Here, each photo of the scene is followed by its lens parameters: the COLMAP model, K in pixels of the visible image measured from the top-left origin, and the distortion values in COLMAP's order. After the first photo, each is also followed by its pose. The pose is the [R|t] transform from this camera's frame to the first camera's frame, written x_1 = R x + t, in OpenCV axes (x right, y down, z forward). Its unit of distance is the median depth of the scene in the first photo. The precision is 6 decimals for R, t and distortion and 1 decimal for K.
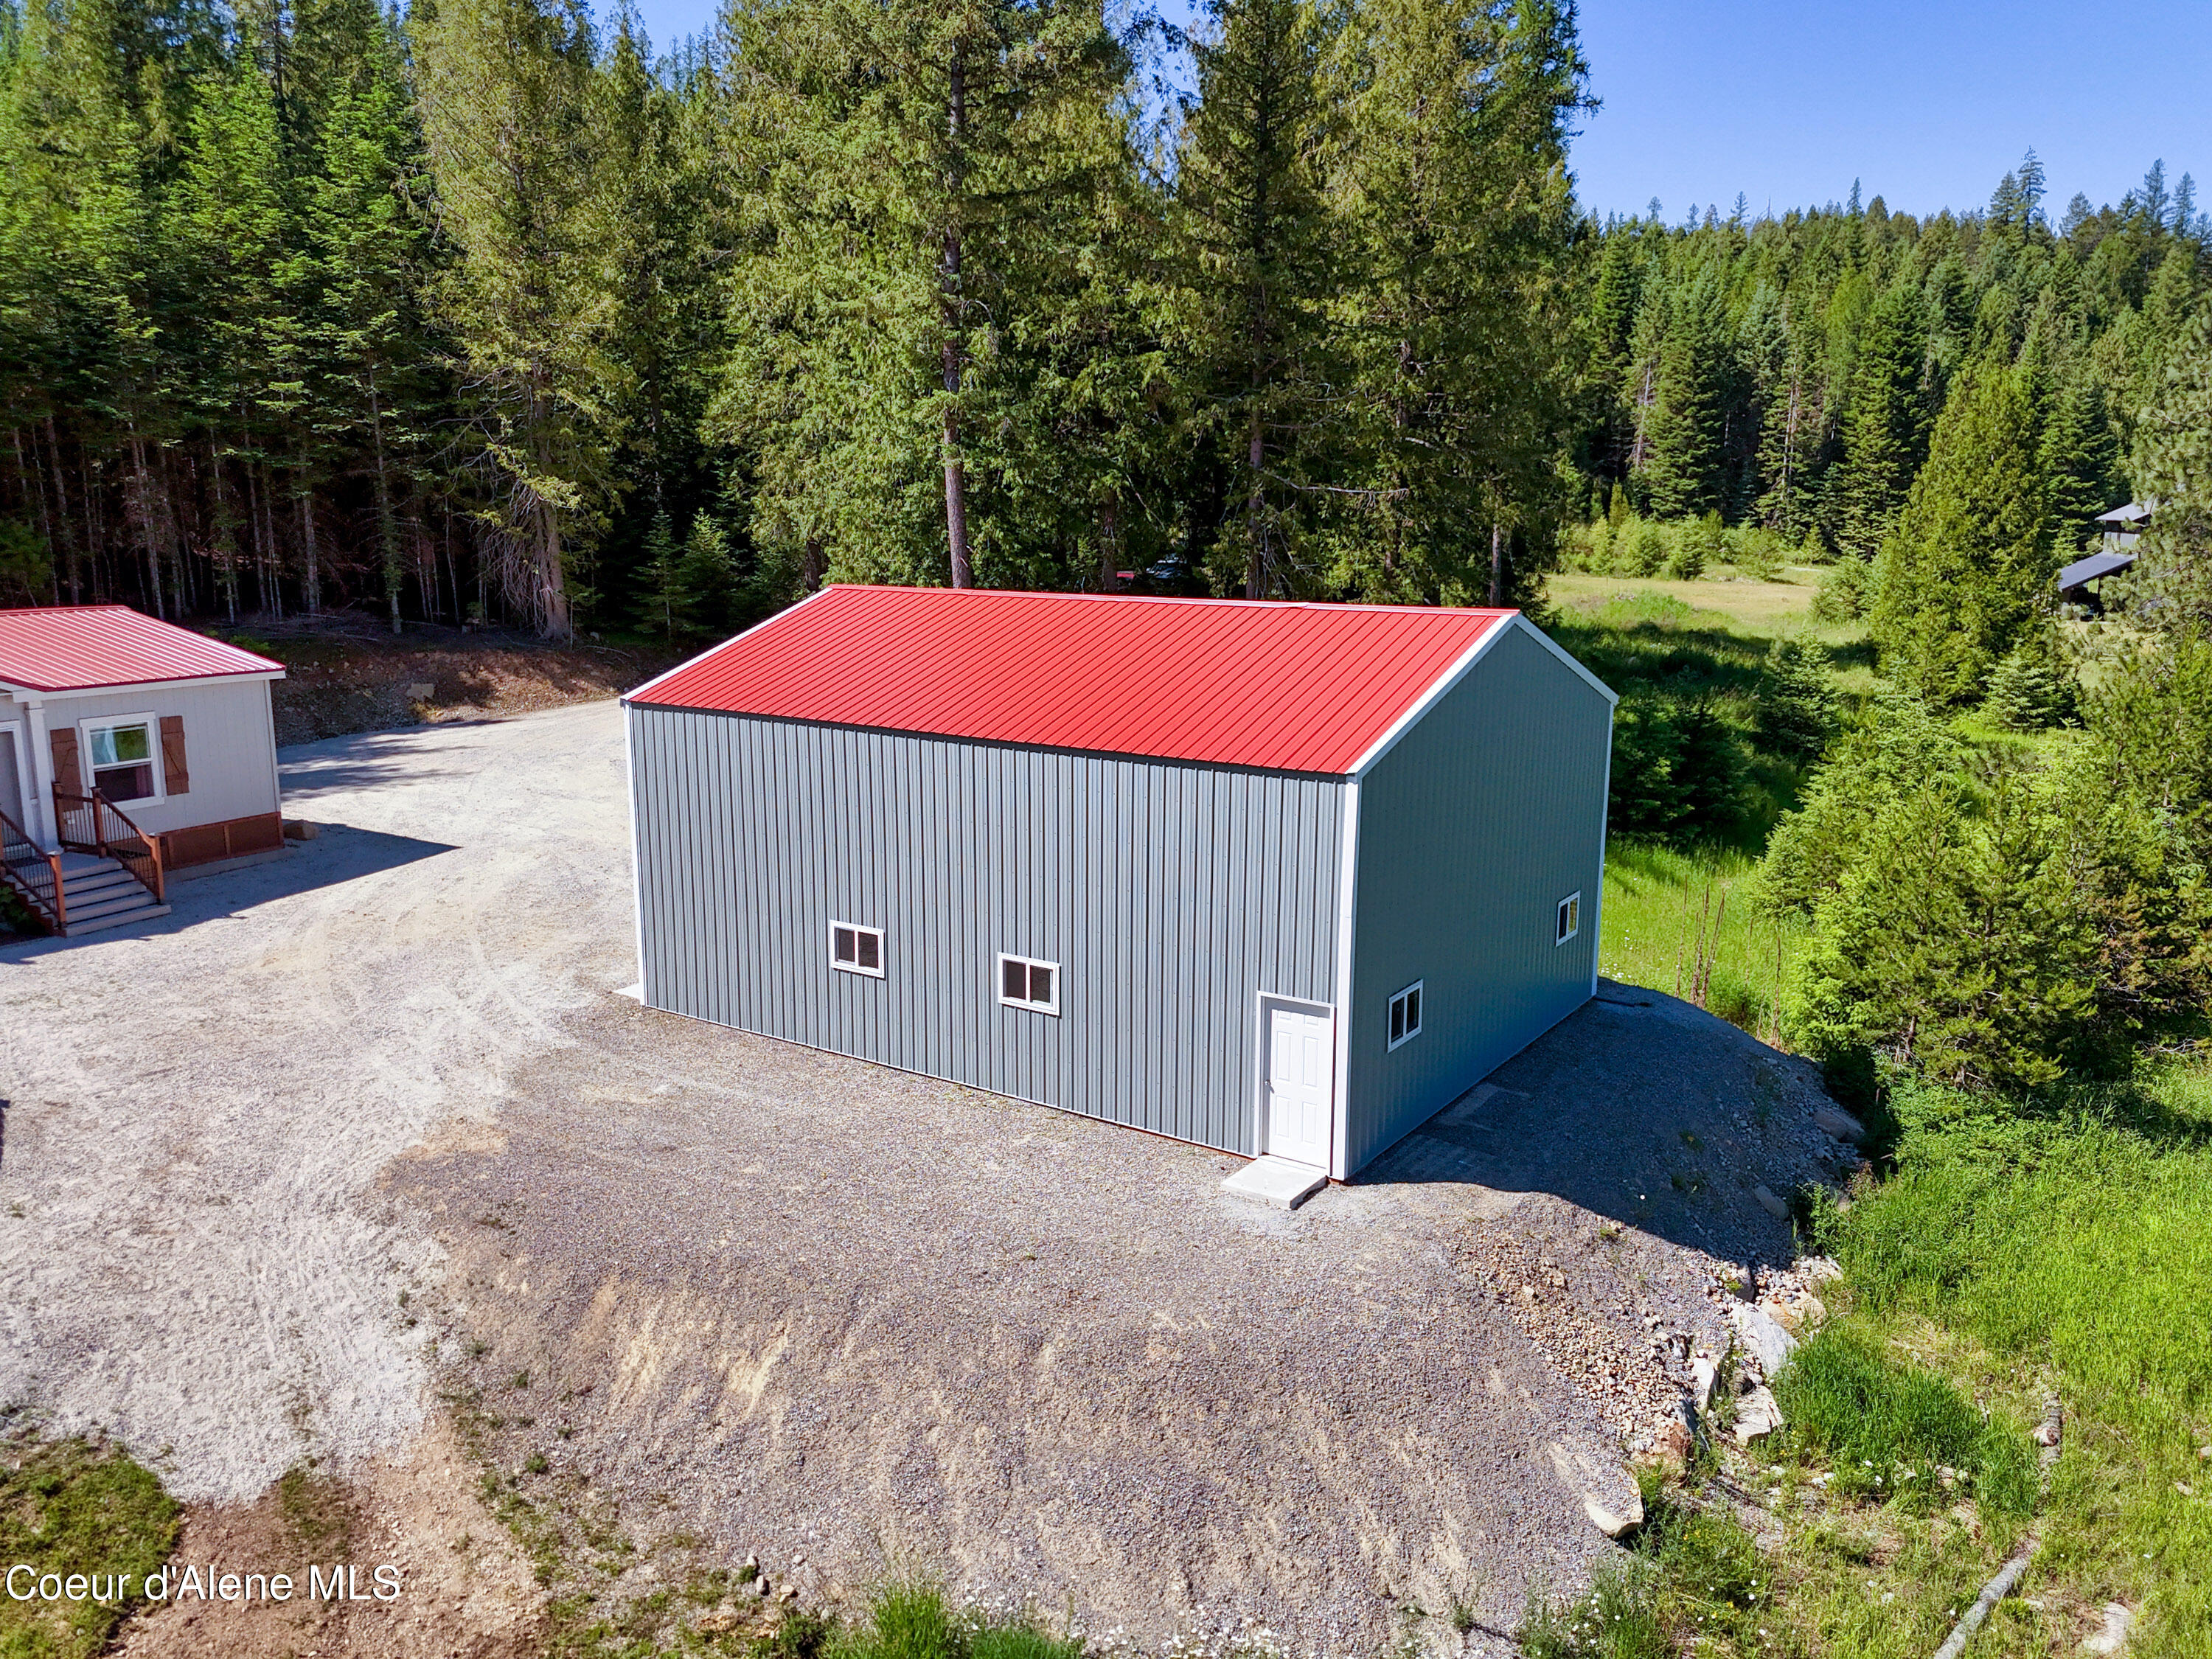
lens RADIAL K [[1630.2, 0, 1106.0], [0, 1630.2, 829.5], [0, 0, 1]] dist [0.075029, -0.080351]
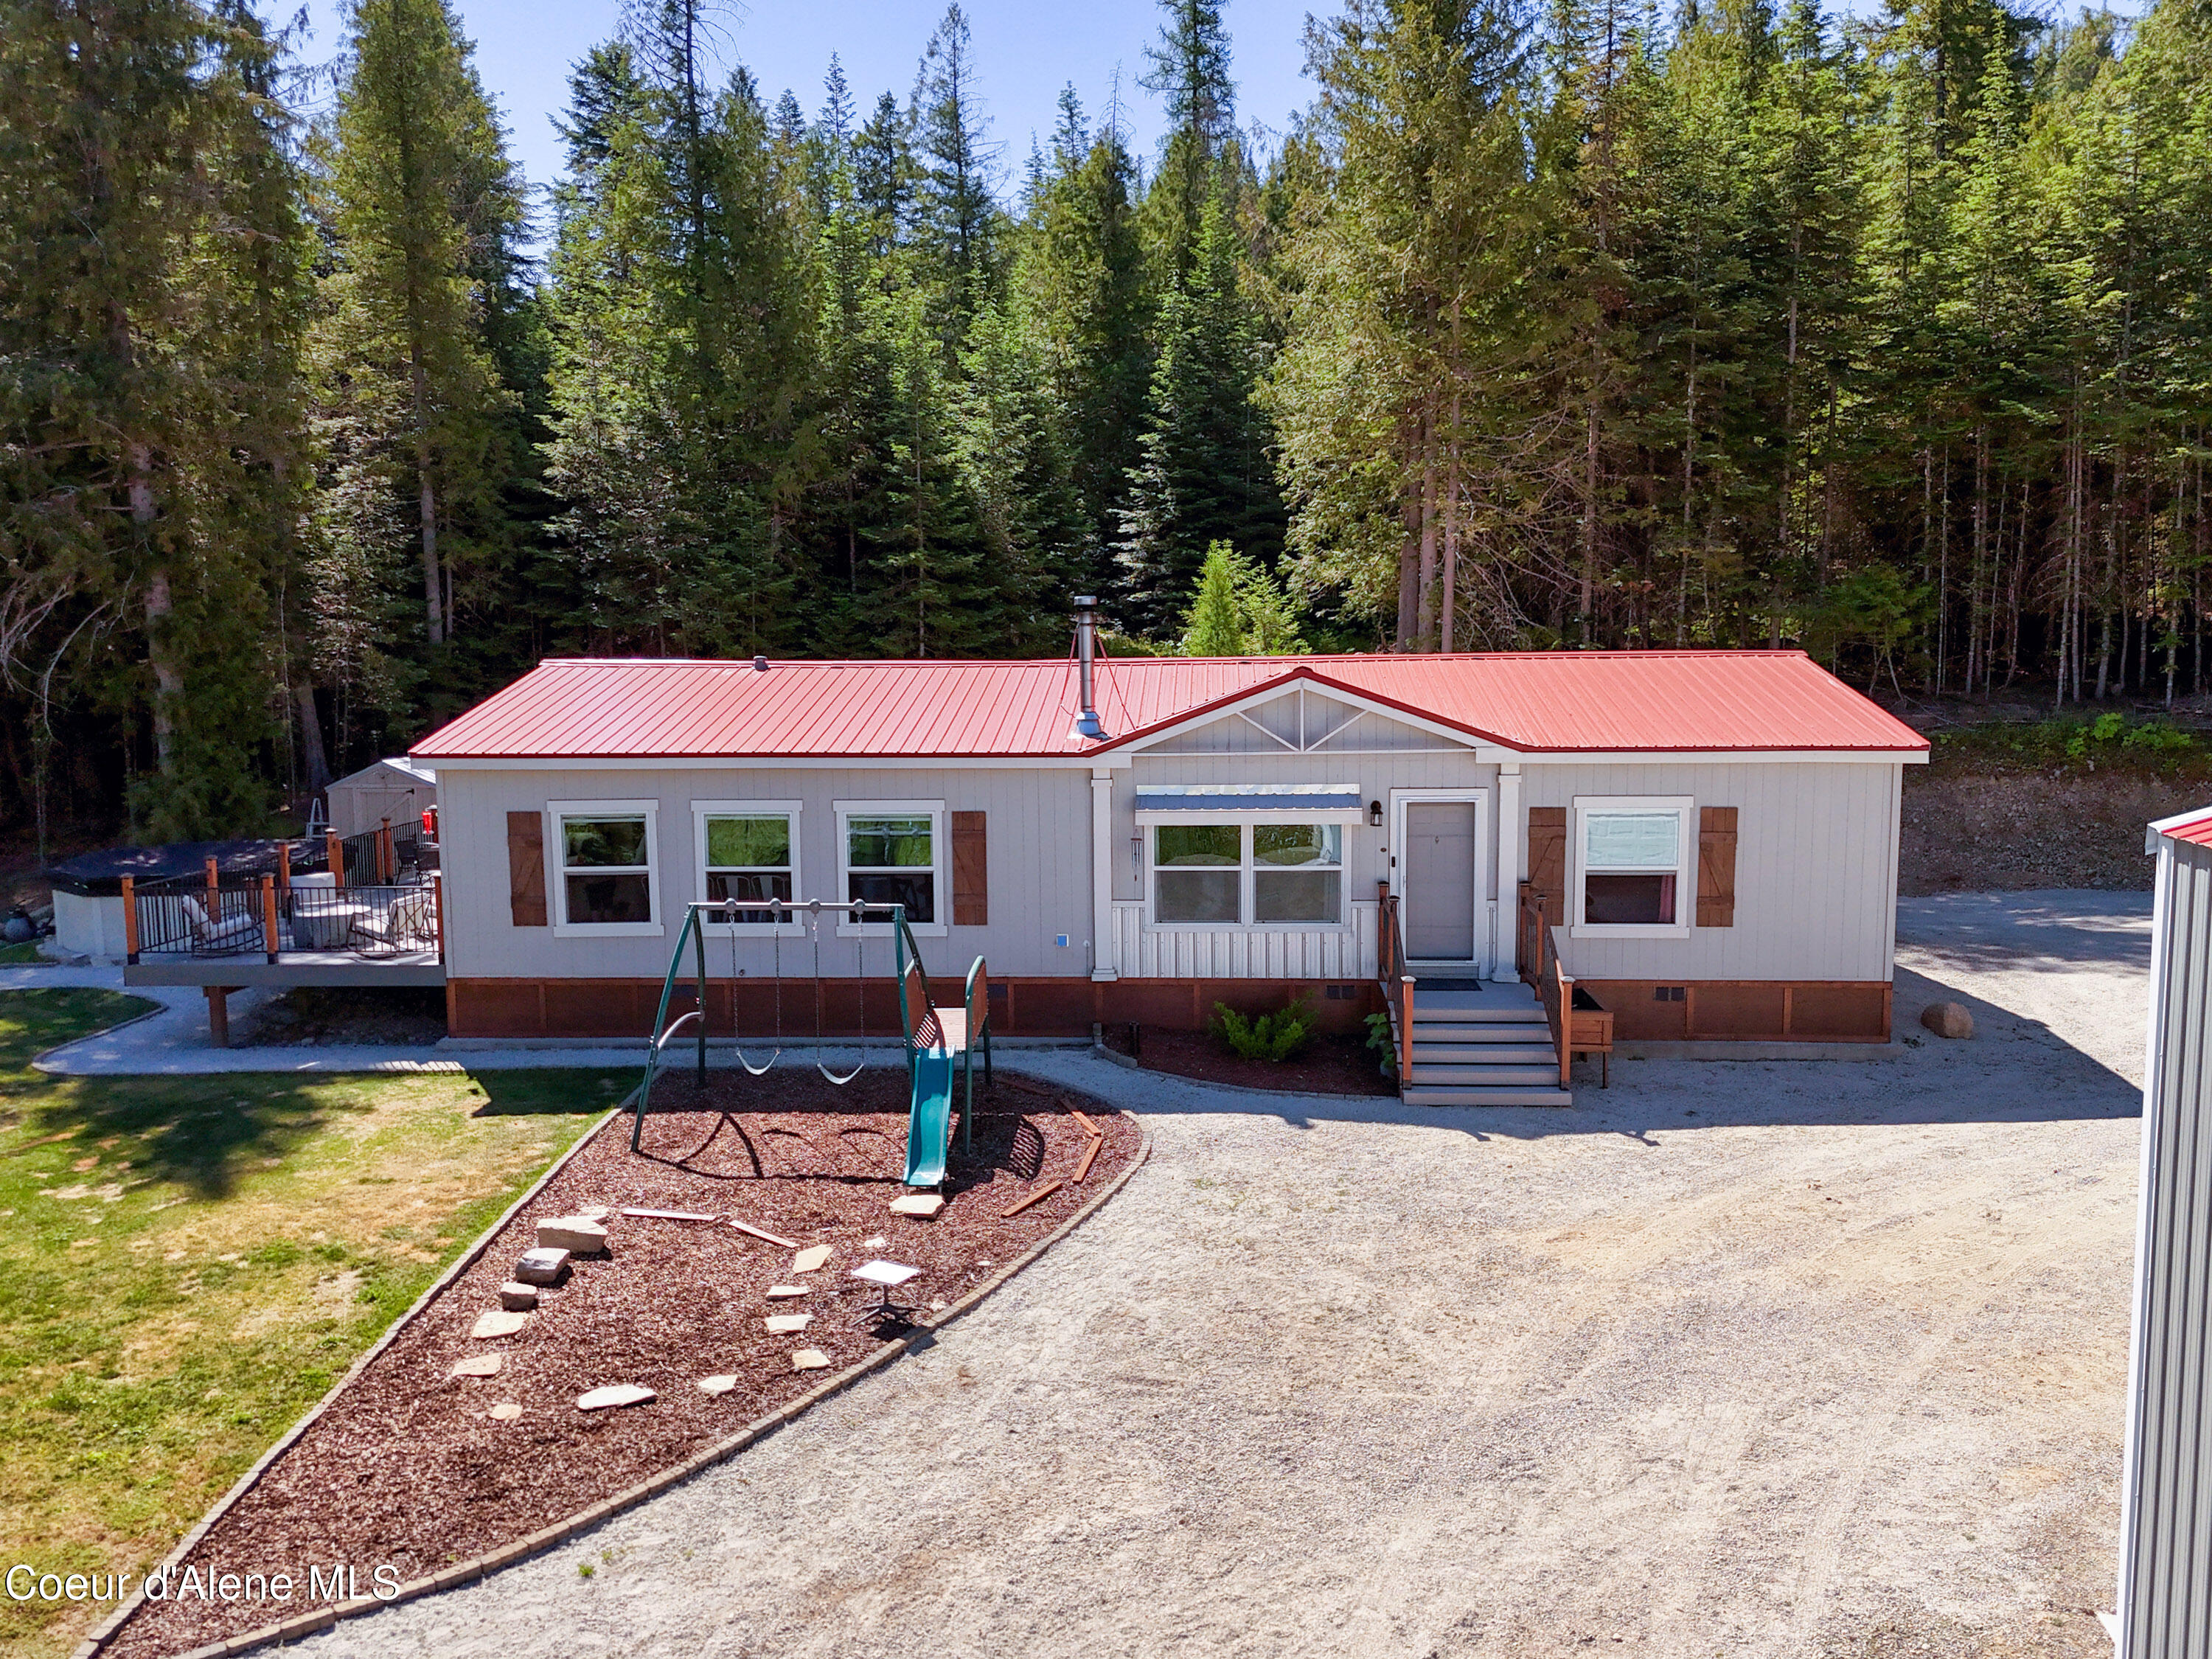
lens RADIAL K [[1700.9, 0, 1108.3], [0, 1700.9, 822.7], [0, 0, 1]] dist [0.043203, -0.008493]
pose [[0.367636, 0.094460, -0.925160, -0.039831], [-0.165638, 0.985572, 0.034808, -0.056834], [0.915100, 0.140445, 0.377978, 0.656343]]
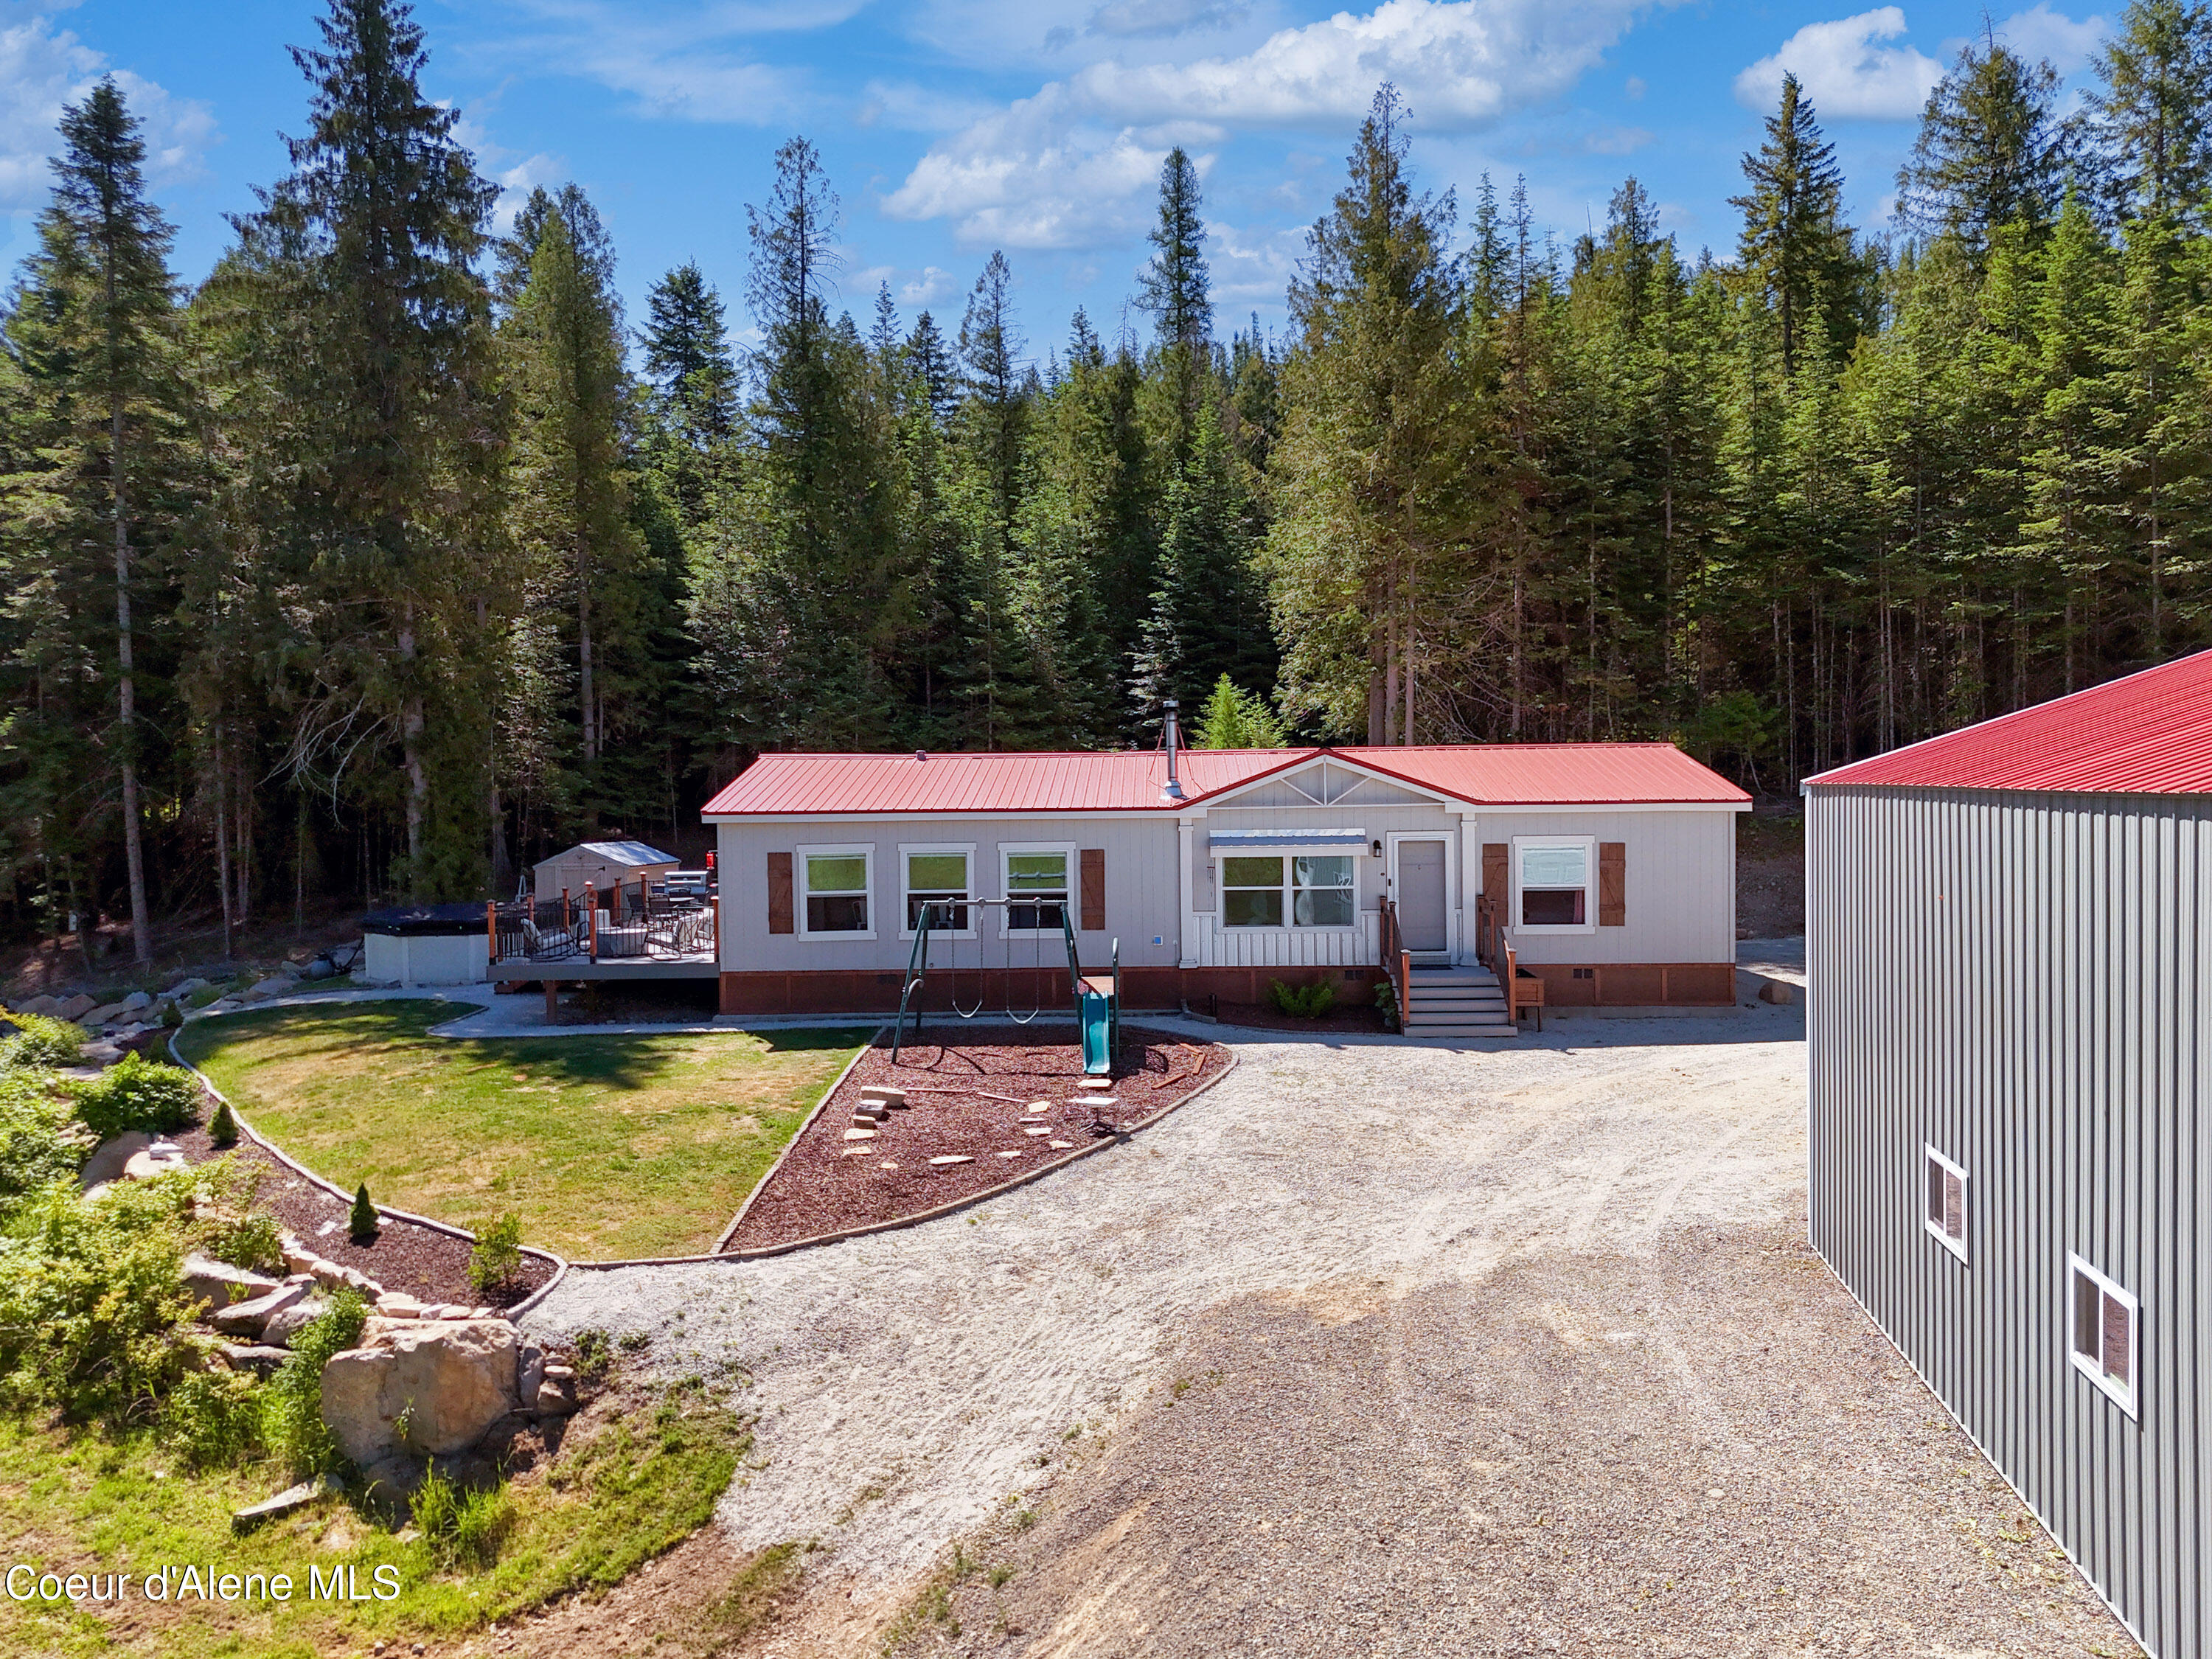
lens RADIAL K [[1630.2, 0, 1106.0], [0, 1630.2, 829.5], [0, 0, 1]] dist [0.075029, -0.080351]
pose [[0.392233, 0.018074, -0.919688, 0.225506], [-0.160350, 0.985843, -0.049013, 0.020358], [0.905782, 0.166697, 0.389578, 0.463713]]
